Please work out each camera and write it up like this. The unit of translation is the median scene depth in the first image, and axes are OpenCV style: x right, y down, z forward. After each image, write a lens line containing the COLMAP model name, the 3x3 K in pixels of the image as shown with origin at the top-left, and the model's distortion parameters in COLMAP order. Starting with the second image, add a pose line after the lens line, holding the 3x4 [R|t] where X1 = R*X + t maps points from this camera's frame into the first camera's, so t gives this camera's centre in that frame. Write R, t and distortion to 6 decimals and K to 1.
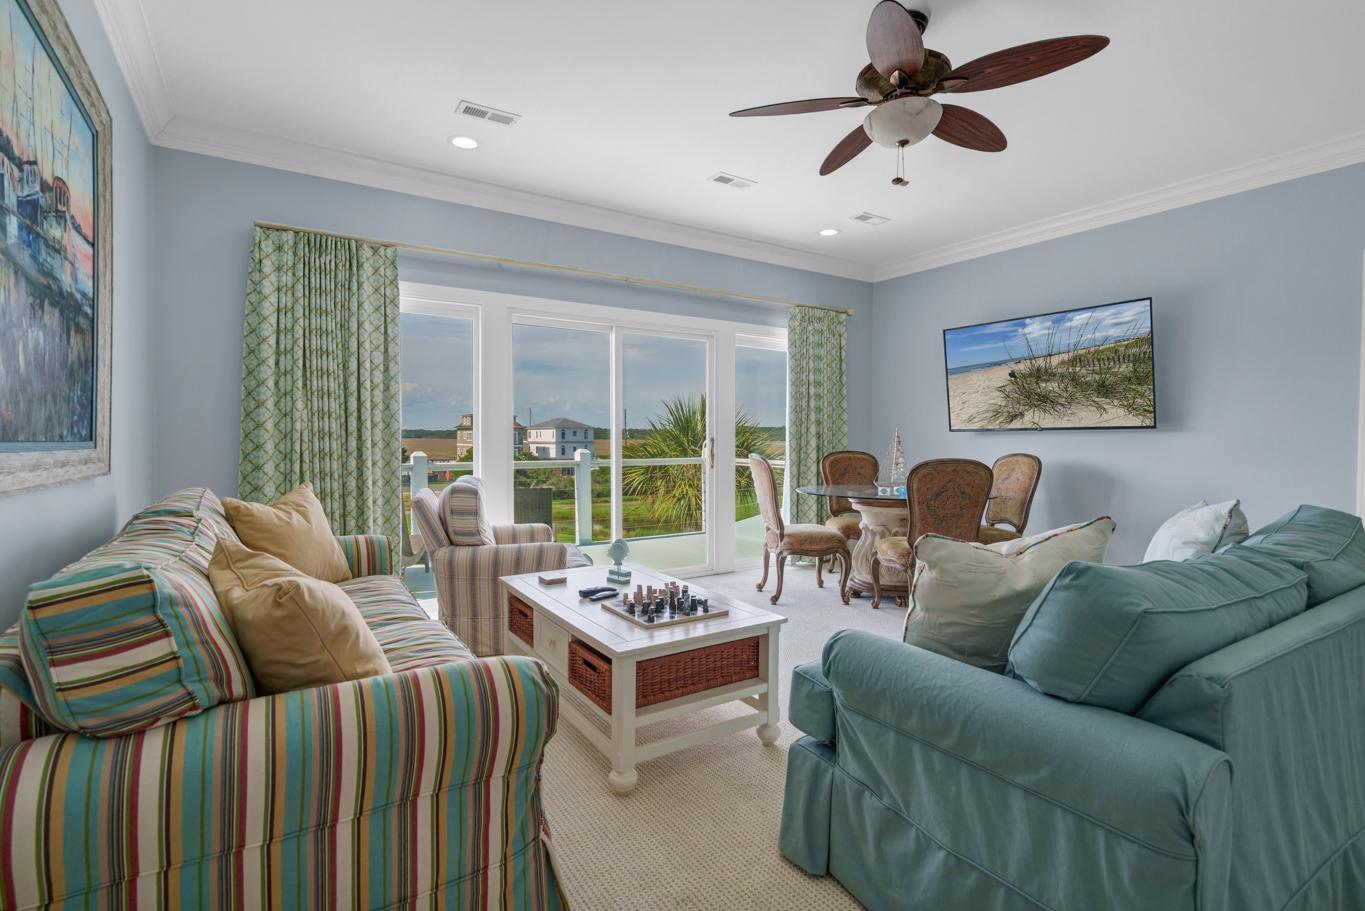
lens RADIAL K [[637.6, 0, 671.9], [0, 637.6, 449.8], [0, 0, 1]] dist [0.010646, -0.000312]
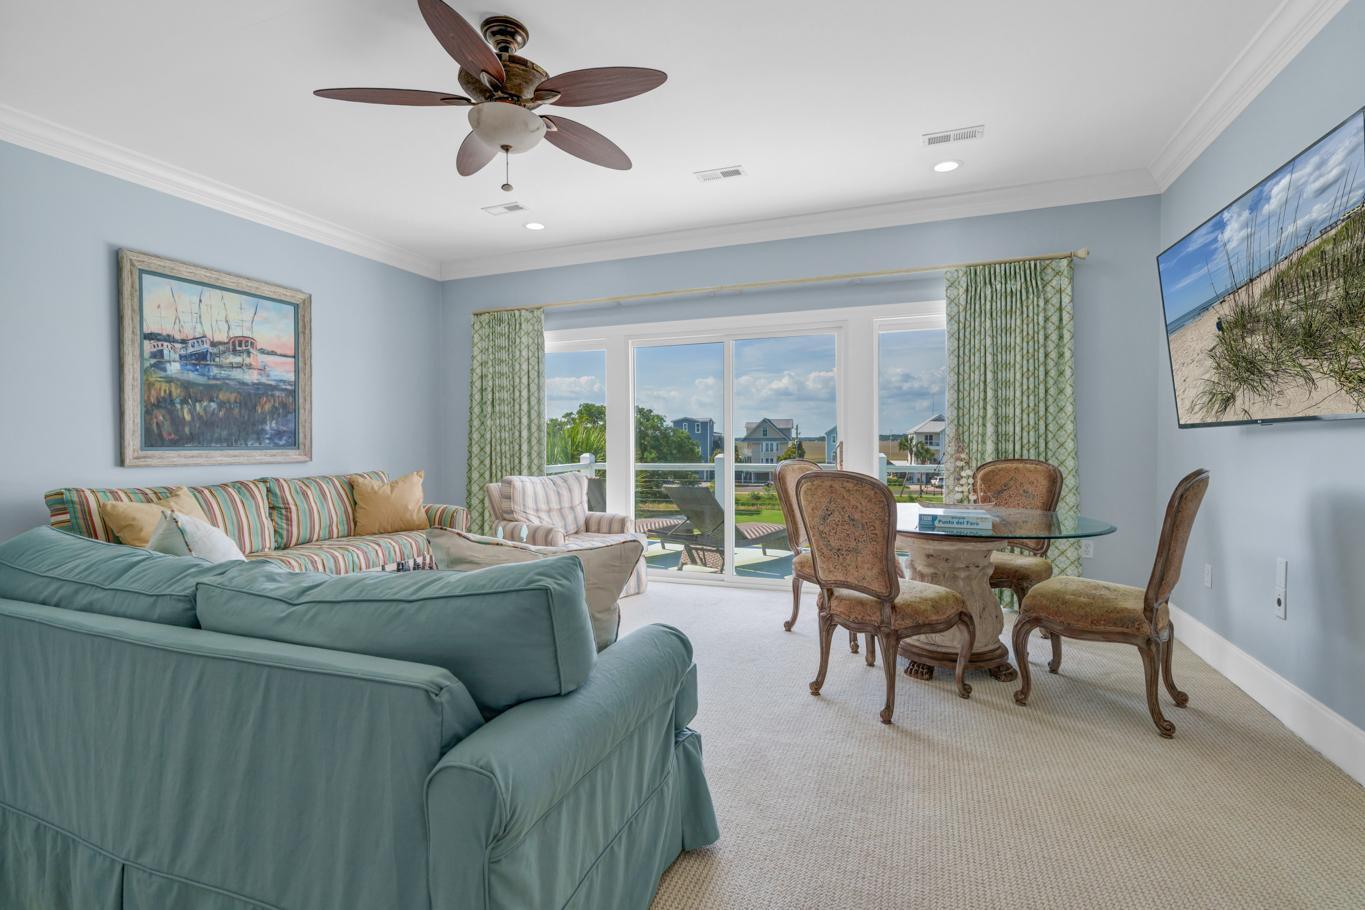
lens RADIAL K [[637.6, 0, 680.3], [0, 637.6, 454.0], [0, 0, 1]] dist [0.010646, -0.000312]
pose [[0.602523, 0.014449, -0.797971, 0.752980], [-0.010563, 0.999893, 0.010130, -0.009943], [0.798032, 0.002325, 0.602611, 0.337080]]
